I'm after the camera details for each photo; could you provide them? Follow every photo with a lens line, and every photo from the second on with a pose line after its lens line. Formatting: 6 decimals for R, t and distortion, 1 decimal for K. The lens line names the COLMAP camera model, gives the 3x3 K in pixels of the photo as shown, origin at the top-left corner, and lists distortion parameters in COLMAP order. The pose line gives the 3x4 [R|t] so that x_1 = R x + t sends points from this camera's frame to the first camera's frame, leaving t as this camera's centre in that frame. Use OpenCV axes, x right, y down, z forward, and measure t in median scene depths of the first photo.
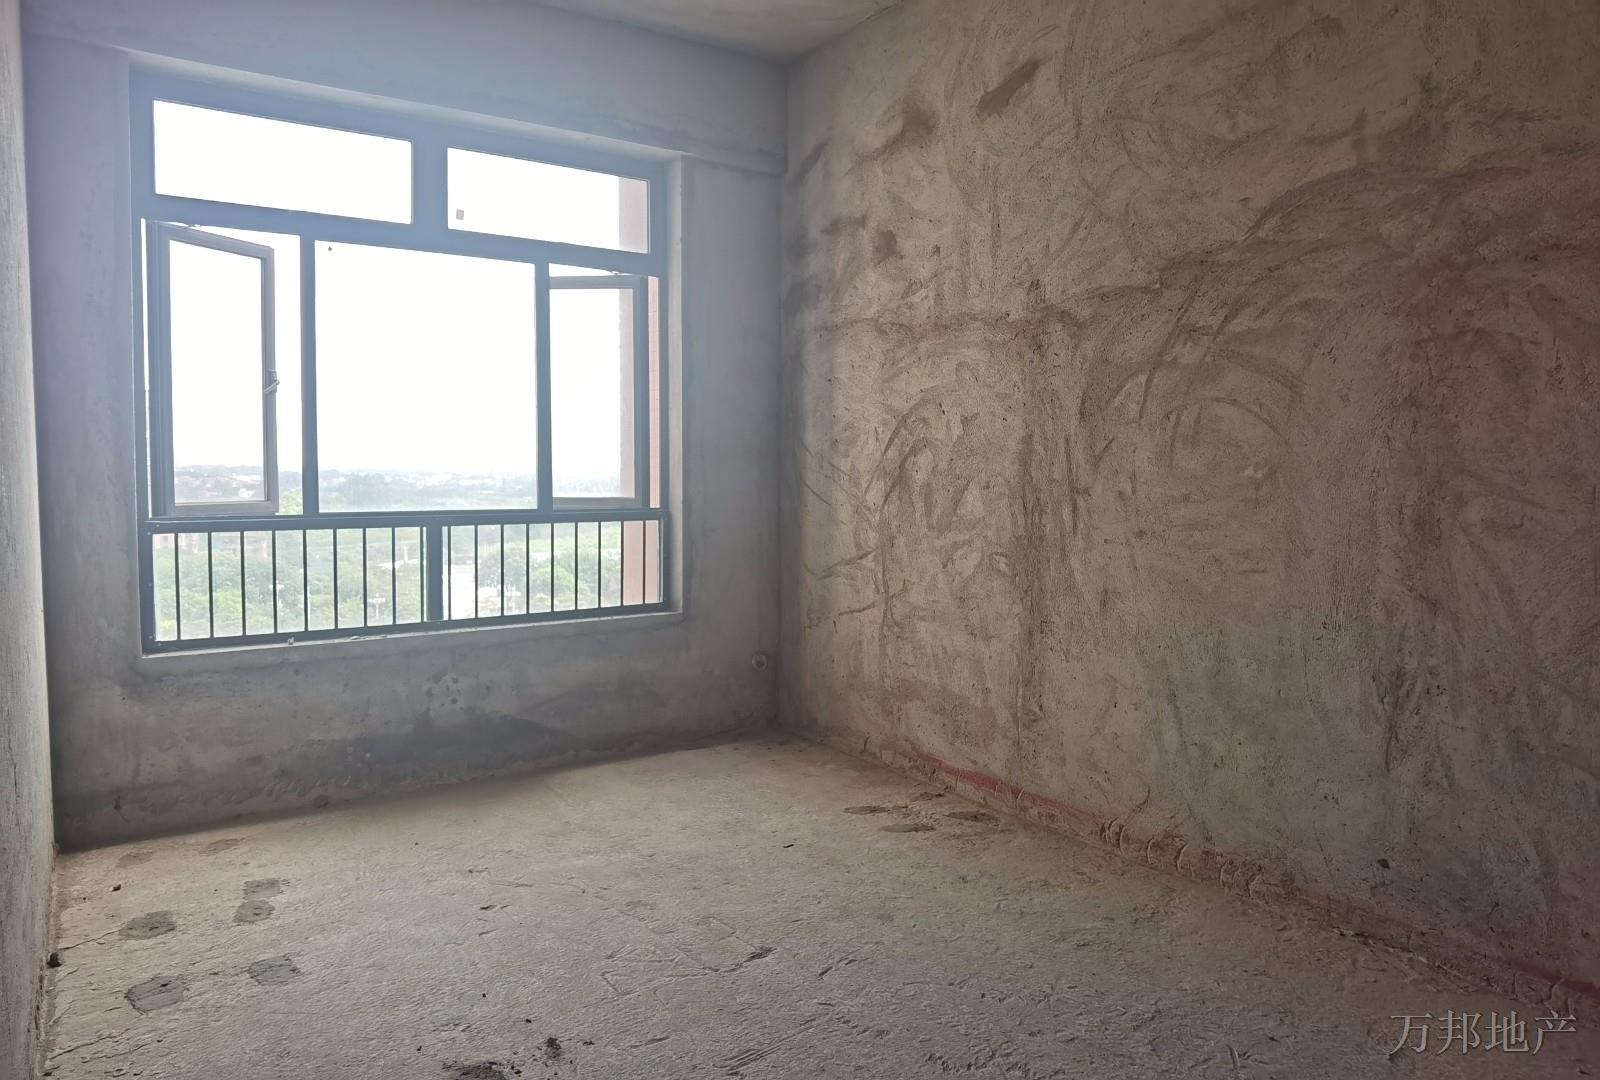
lens RADIAL K [[1036.1, 0, 794.7], [0, 1036.1, 484.9], [0, 0, 1]] dist [0.050533, -0.154782]
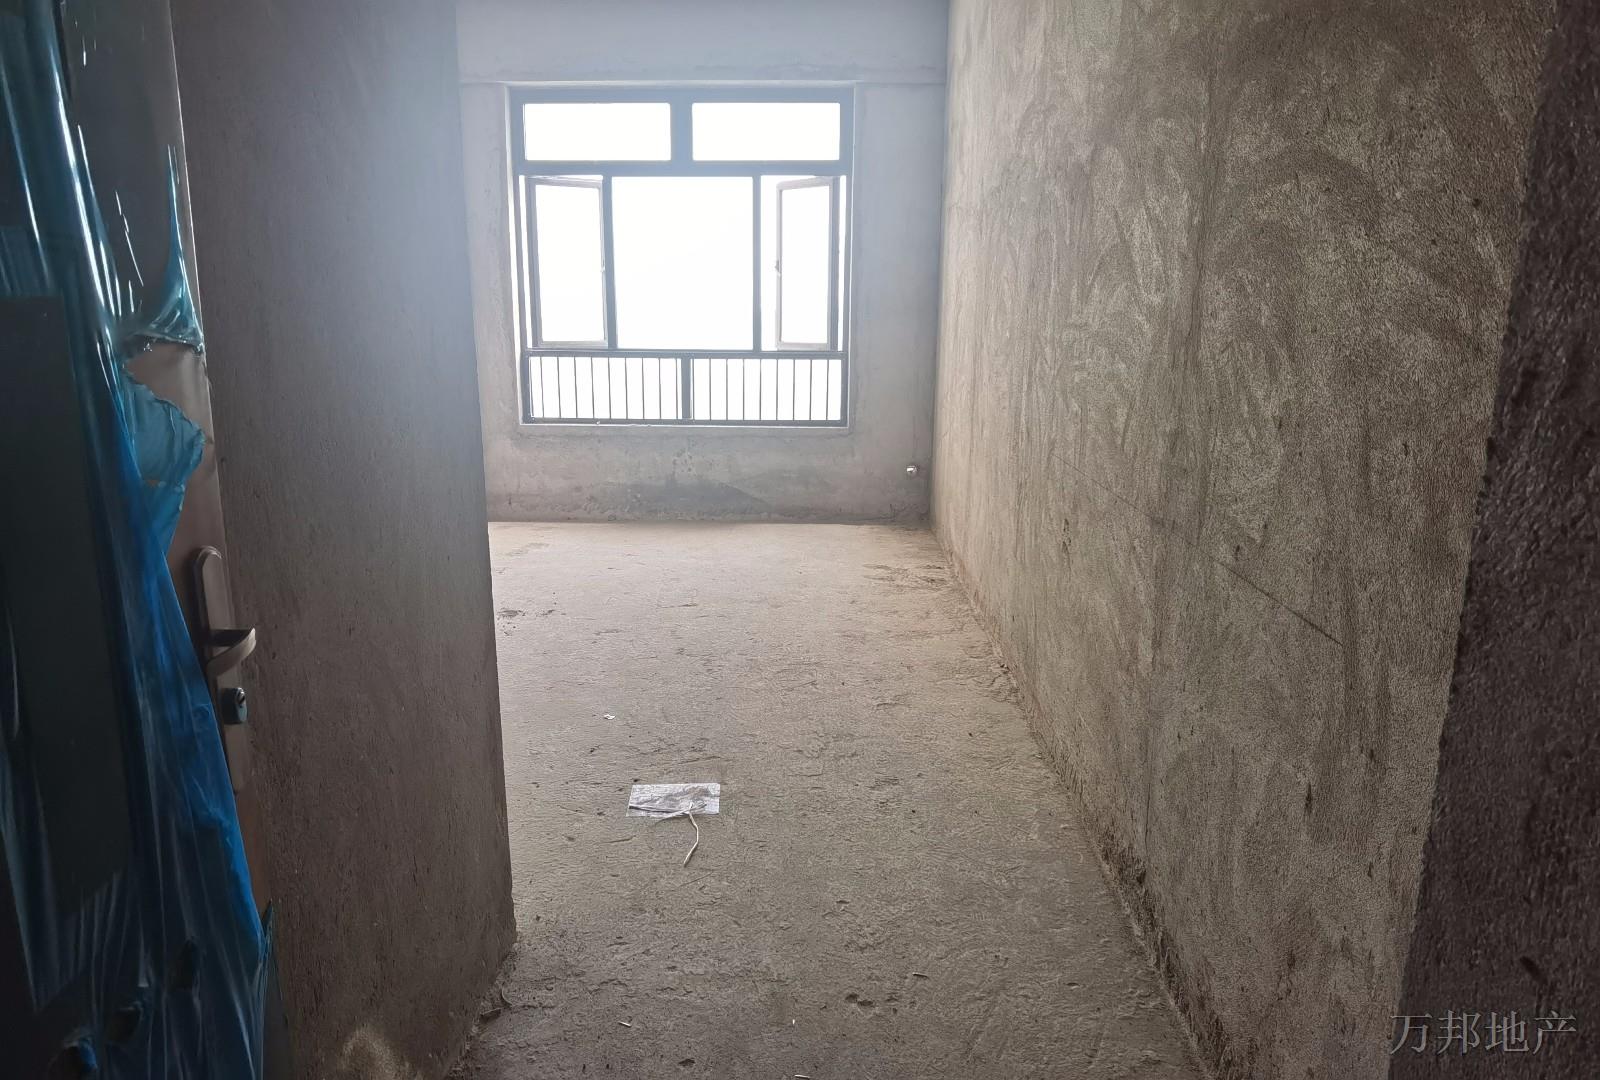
lens RADIAL K [[1036.1, 0, 794.7], [0, 1036.1, 484.9], [0, 0, 1]] dist [0.050533, -0.154782]
pose [[0.820589, 0.103271, -0.562111, 0.722902], [-0.015818, 0.987266, 0.158289, -0.023632], [0.571300, -0.120999, 0.811773, -0.205387]]
